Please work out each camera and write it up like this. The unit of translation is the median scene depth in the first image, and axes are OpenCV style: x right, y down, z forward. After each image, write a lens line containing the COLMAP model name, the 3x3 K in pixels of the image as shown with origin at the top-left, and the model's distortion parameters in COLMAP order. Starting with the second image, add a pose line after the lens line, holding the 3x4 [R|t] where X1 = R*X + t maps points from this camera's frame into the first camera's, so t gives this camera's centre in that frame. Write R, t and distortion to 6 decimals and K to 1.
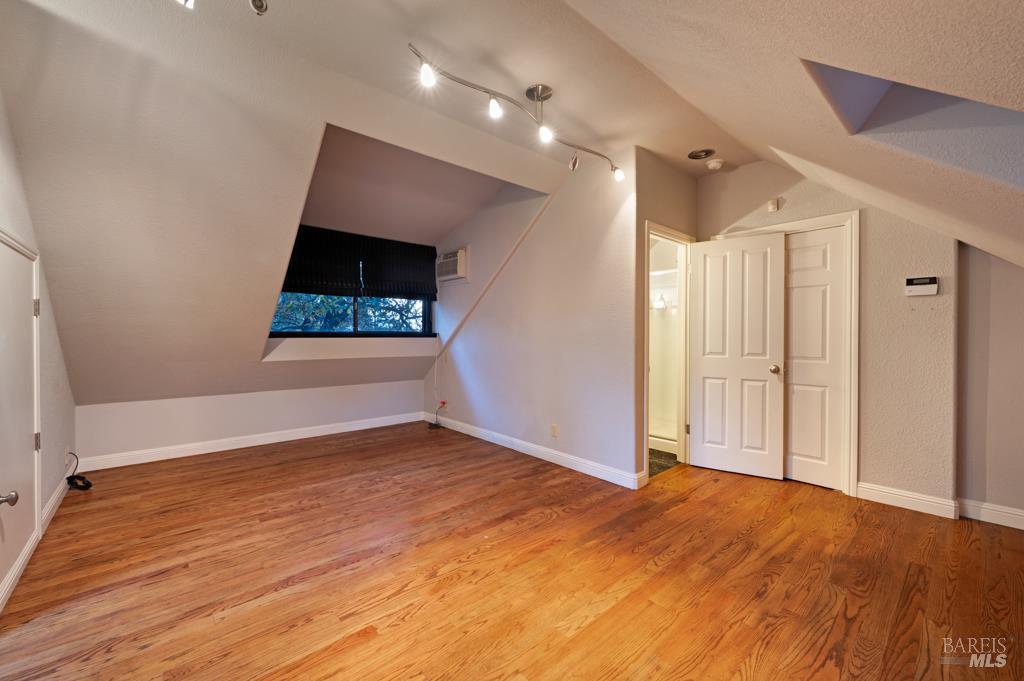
lens RADIAL K [[406.7, 0, 508.1], [0, 406.7, 337.3], [0, 0, 1]] dist [-0.000804, -0.000055]
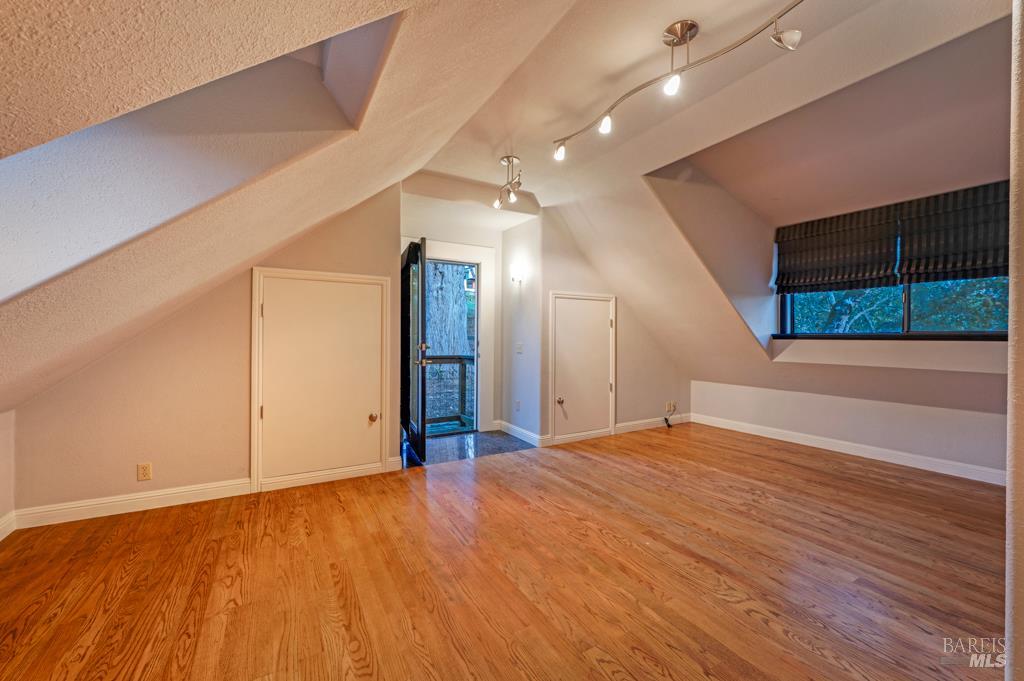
lens RADIAL K [[406.7, 0, 518.3], [0, 406.7, 339.0], [0, 0, 1]] dist [-0.000804, -0.000055]
pose [[-0.171278, 0.005279, -0.985209, 0.759553], [-0.010096, 0.999924, 0.007114, -0.000526], [0.985171, 0.011166, -0.171211, 0.683832]]
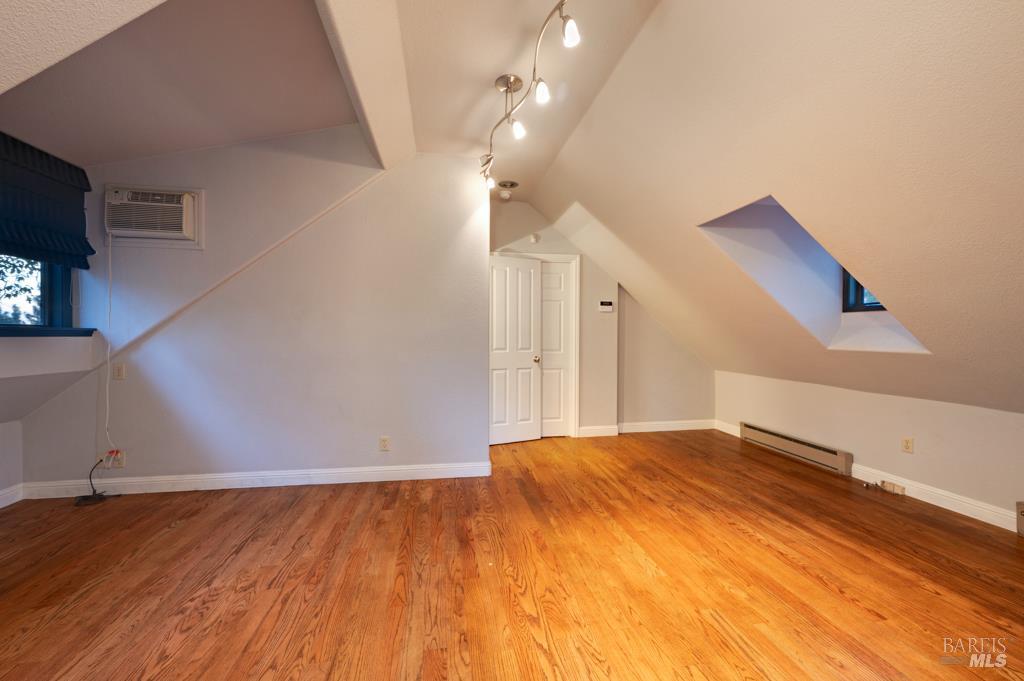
lens RADIAL K [[406.7, 0, 515.0], [0, 406.7, 337.5], [0, 0, 1]] dist [-0.000804, -0.000055]
pose [[0.511429, -0.003954, 0.859316, -0.619033], [0.001156, 0.999992, 0.003913, 0.000396], [-0.859325, -0.001008, 0.511429, 0.405881]]
